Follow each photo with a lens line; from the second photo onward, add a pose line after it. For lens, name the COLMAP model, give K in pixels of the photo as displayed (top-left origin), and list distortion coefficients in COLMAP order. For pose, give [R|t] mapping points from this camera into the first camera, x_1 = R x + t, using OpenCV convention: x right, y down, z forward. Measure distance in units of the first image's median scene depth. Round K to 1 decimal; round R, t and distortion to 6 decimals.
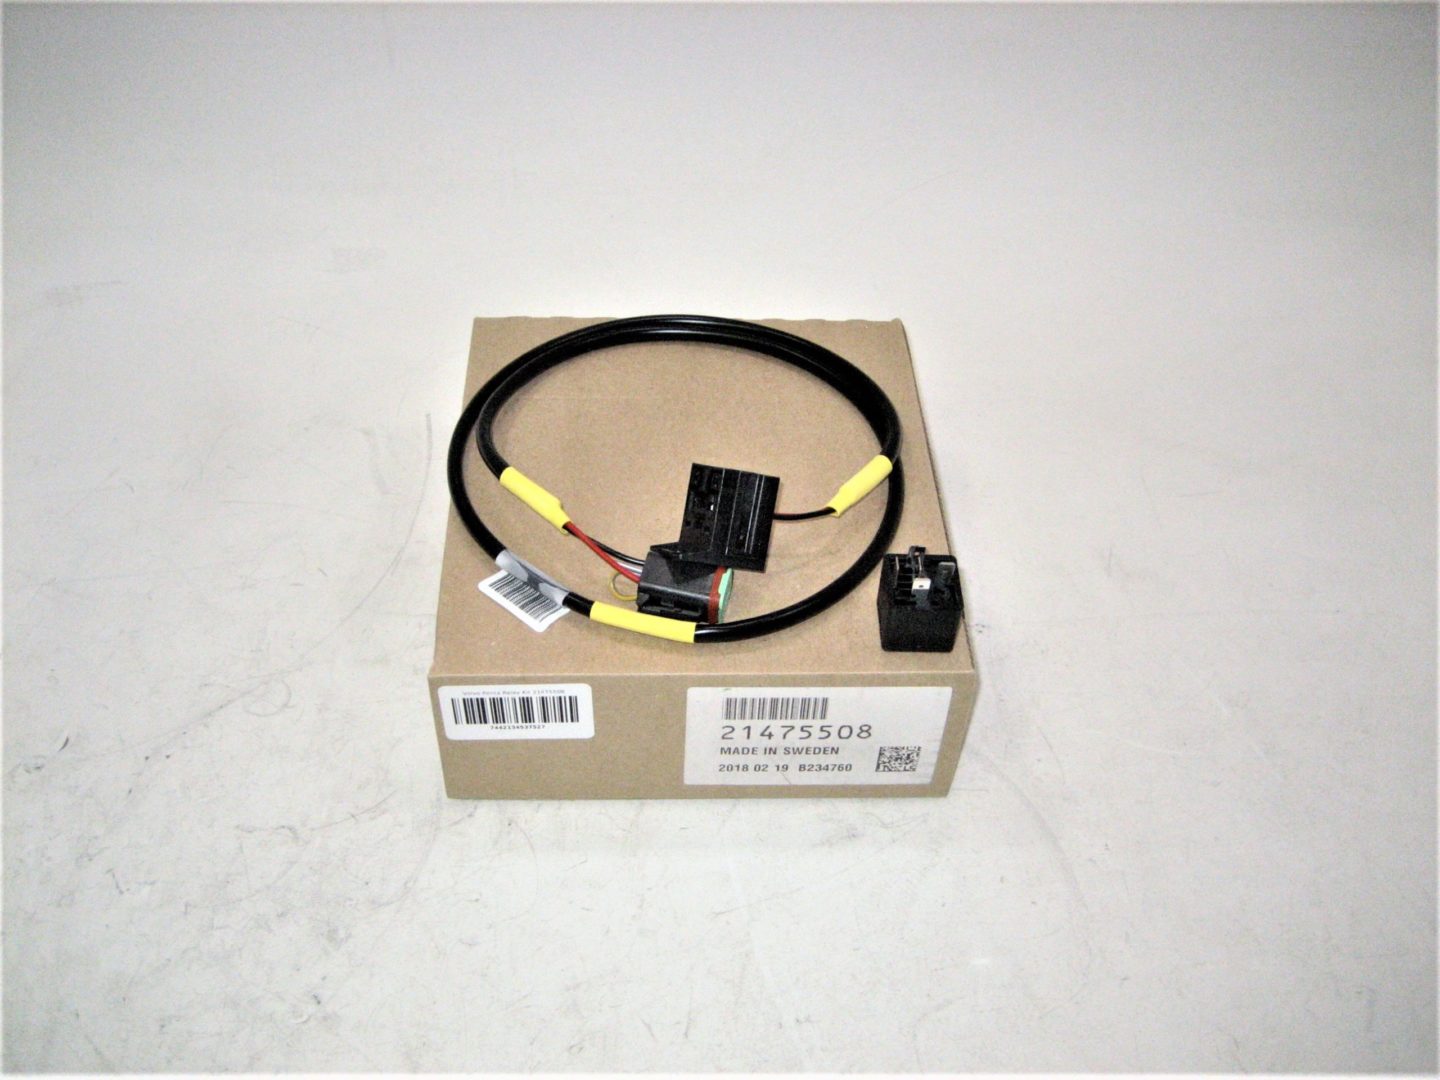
lens RADIAL K [[1483.2, 0, 720.0], [0, 1483.2, 540.0], [0, 0, 1]] dist [-0.160000, 0.178178]
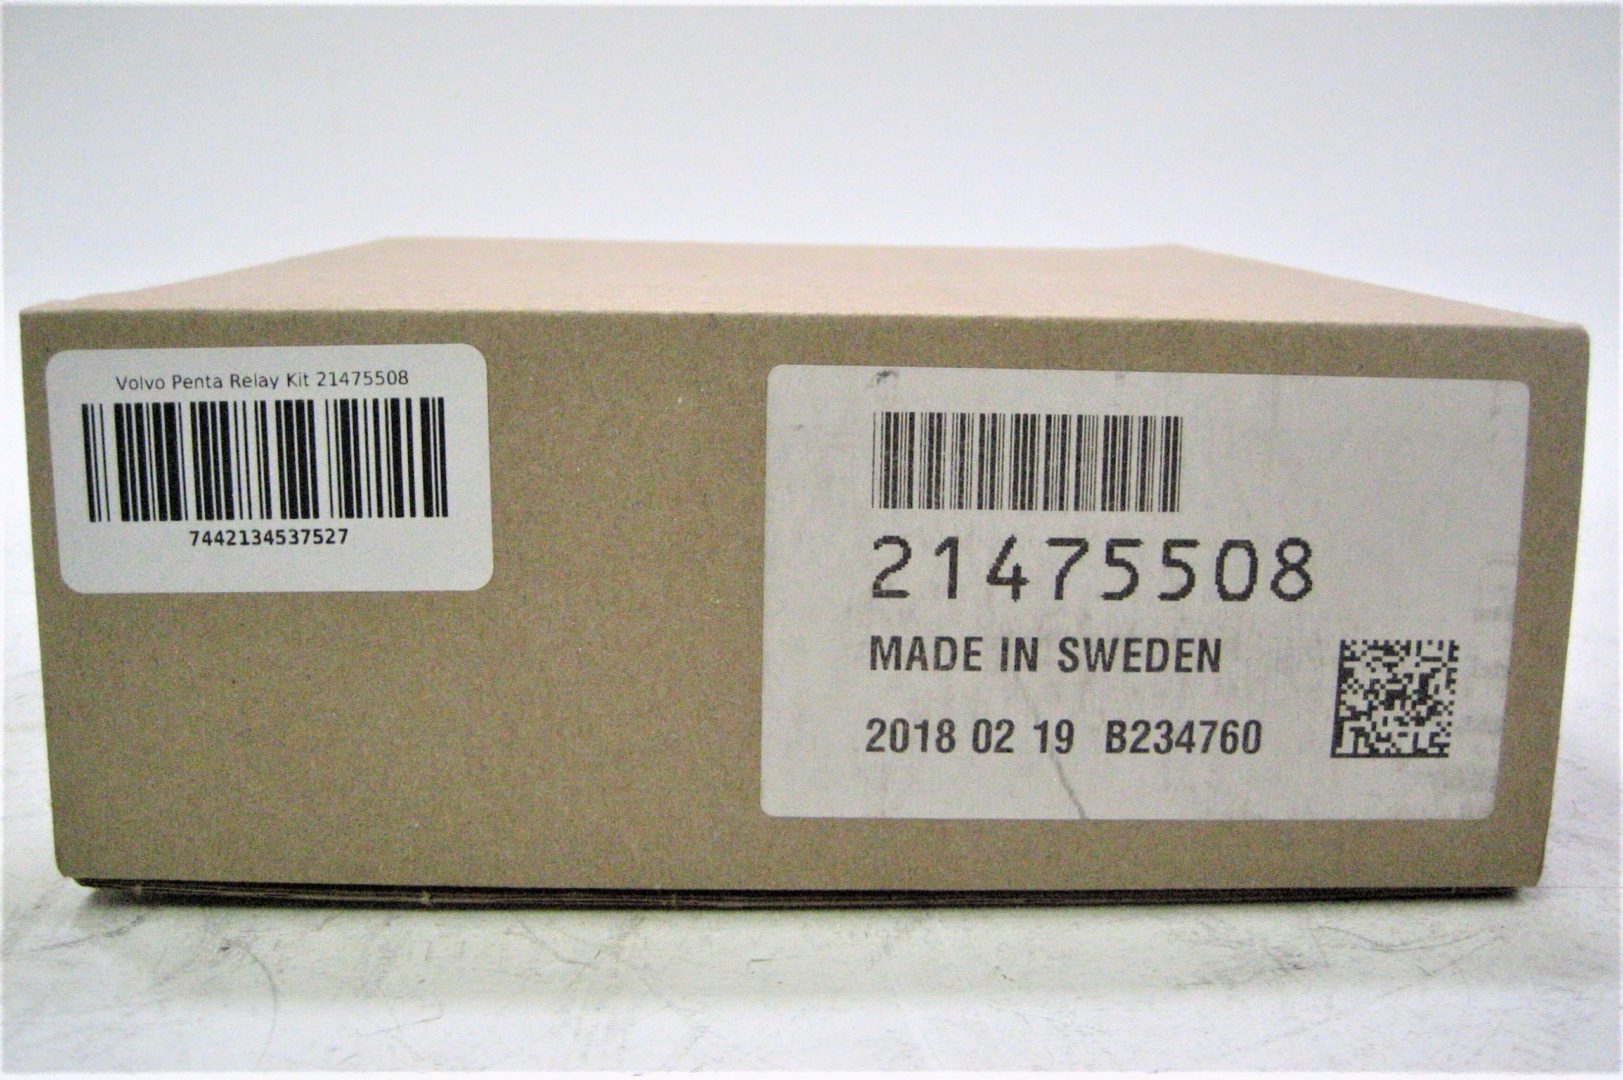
lens RADIAL K [[1639.4, 0, 811.5], [0, 1639.4, 540.0], [0, 0, 1]] dist [-0.149928, 0.181127]
pose [[0.999723, -0.020824, -0.010997, -0.008402], [0.010913, 0.823476, -0.567247, 0.334633], [0.020868, 0.566969, 0.823475, 0.688369]]
